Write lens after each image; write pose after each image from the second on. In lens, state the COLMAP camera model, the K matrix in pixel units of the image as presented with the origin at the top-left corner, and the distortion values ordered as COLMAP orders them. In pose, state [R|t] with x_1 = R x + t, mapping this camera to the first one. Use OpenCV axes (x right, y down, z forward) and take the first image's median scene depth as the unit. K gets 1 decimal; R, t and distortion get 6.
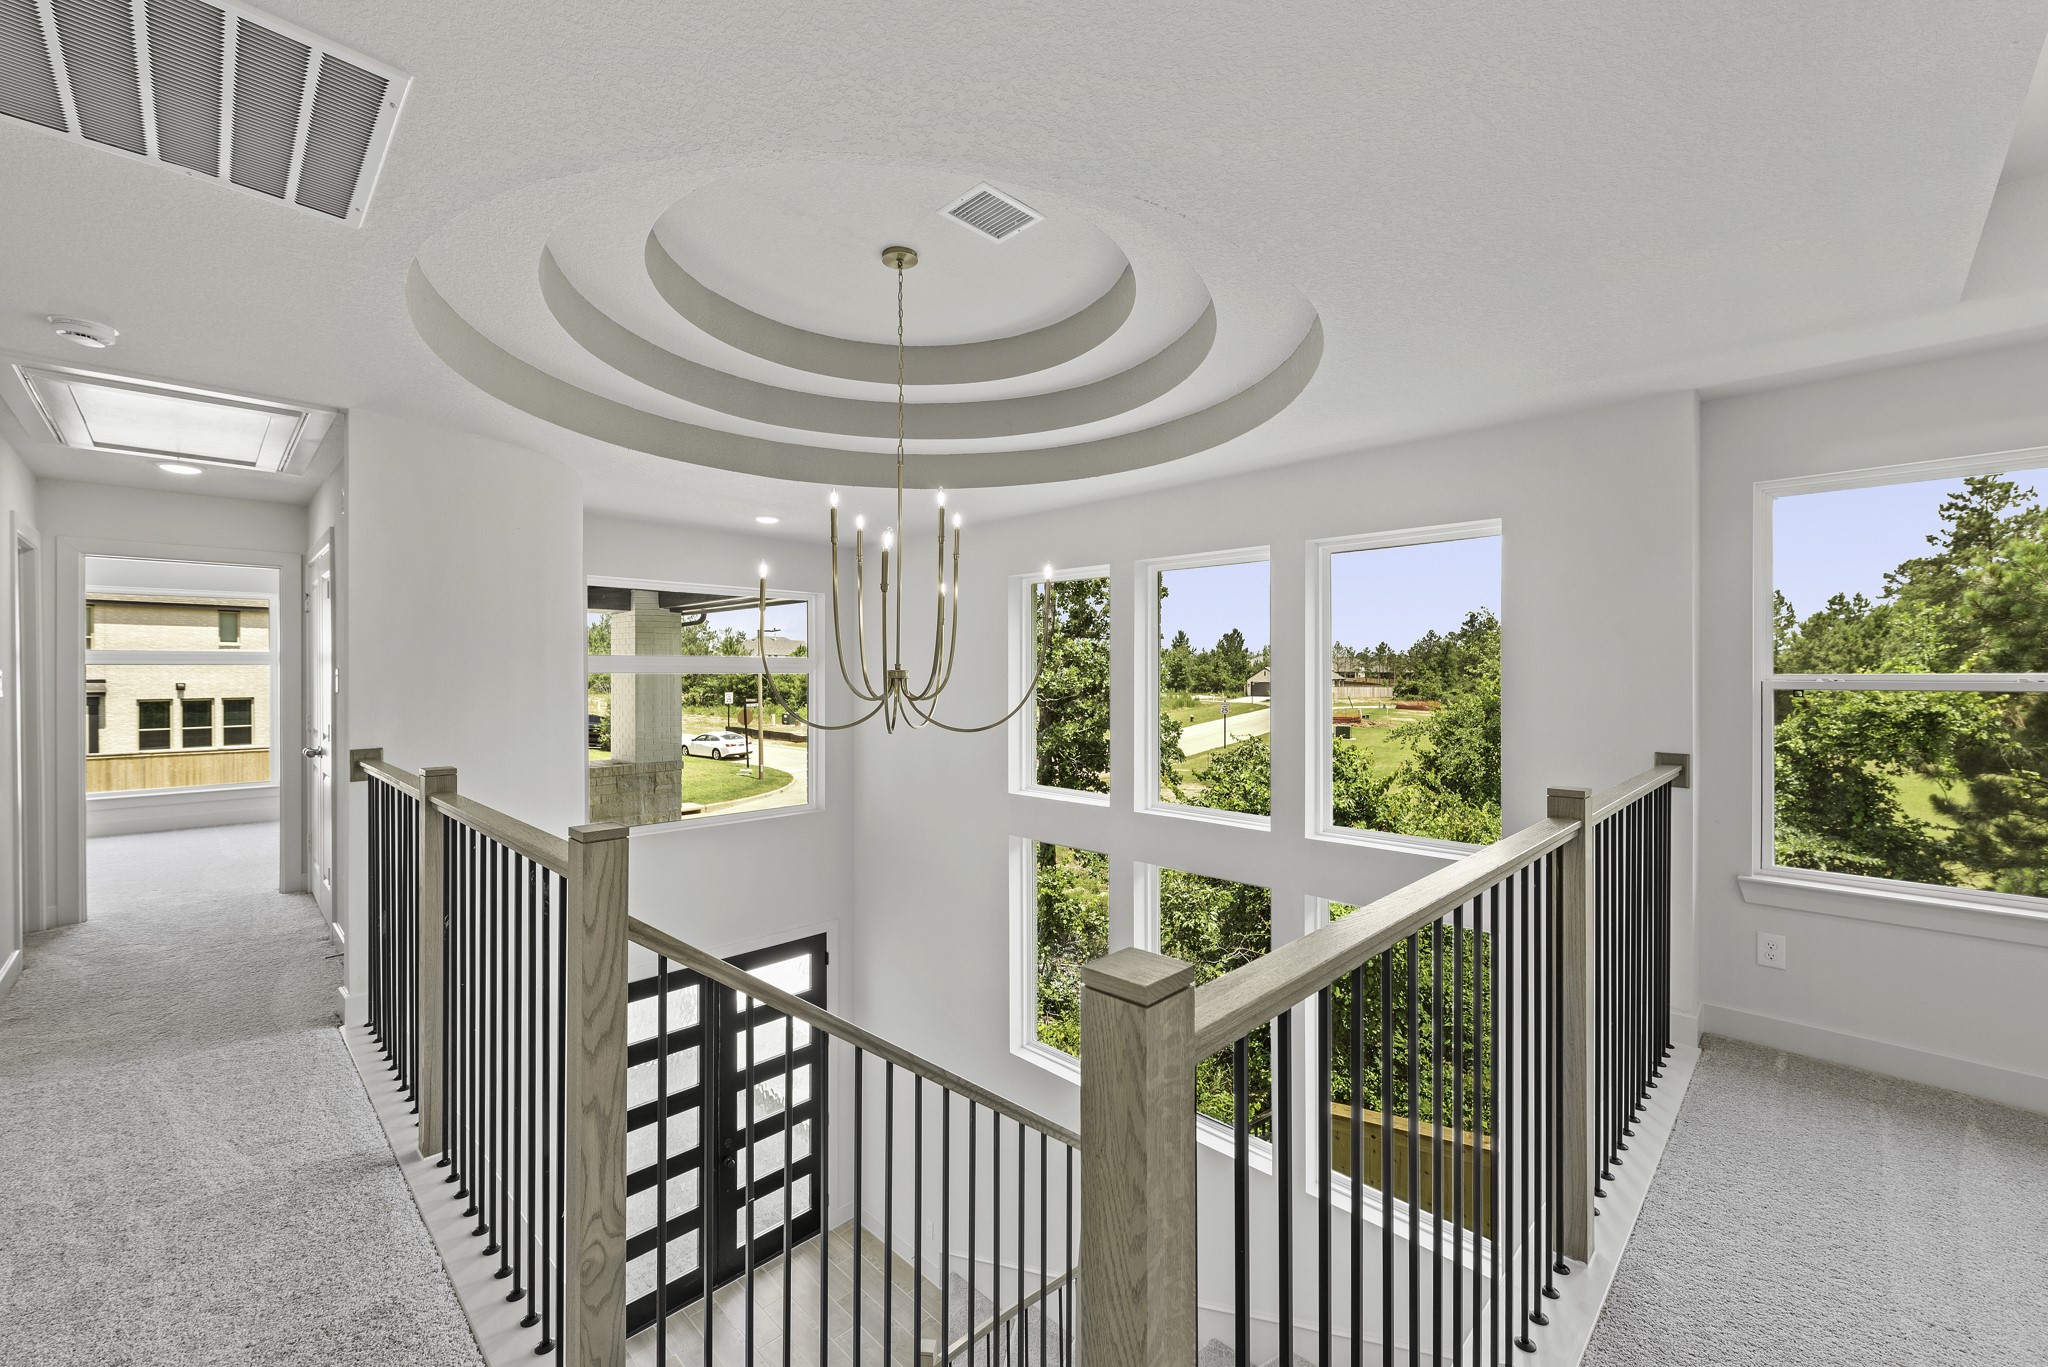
lens RADIAL K [[823.7, 0, 1026.4], [0, 823.7, 674.5], [0, 0, 1]] dist [-0.000677, -0.000043]
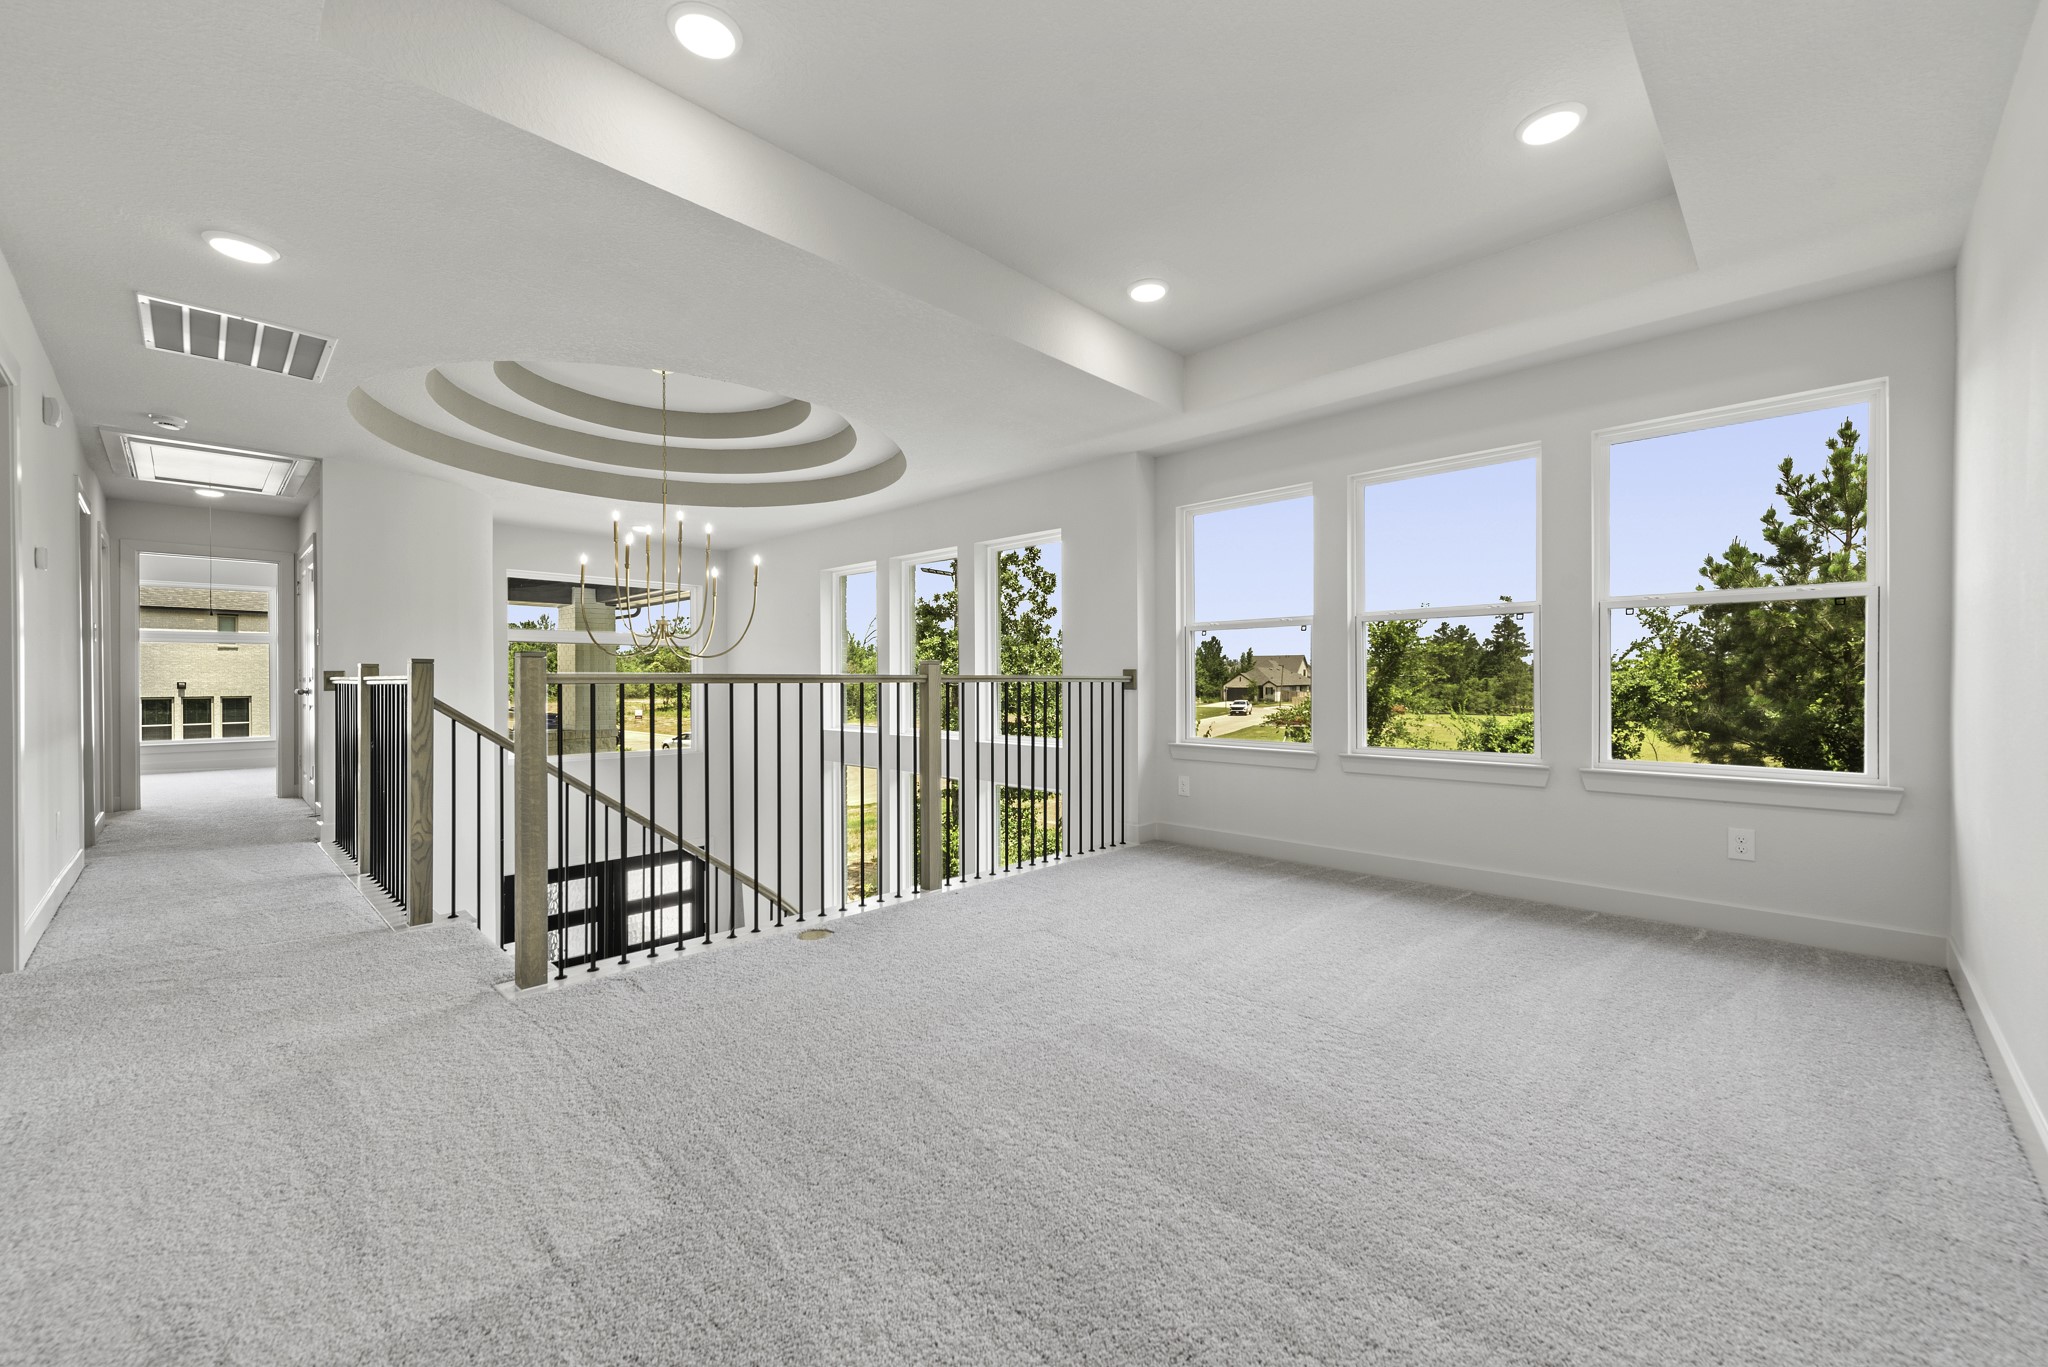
lens RADIAL K [[807.8, 0, 1020.3], [0, 807.8, 680.4], [0, 0, 1]] dist [0.005267, -0.000059]
pose [[0.999978, -0.001984, 0.006293, 0.365208], [0.001997, 0.999996, -0.002142, 0.080463], [-0.006288, 0.002154, 0.999978, -0.408989]]
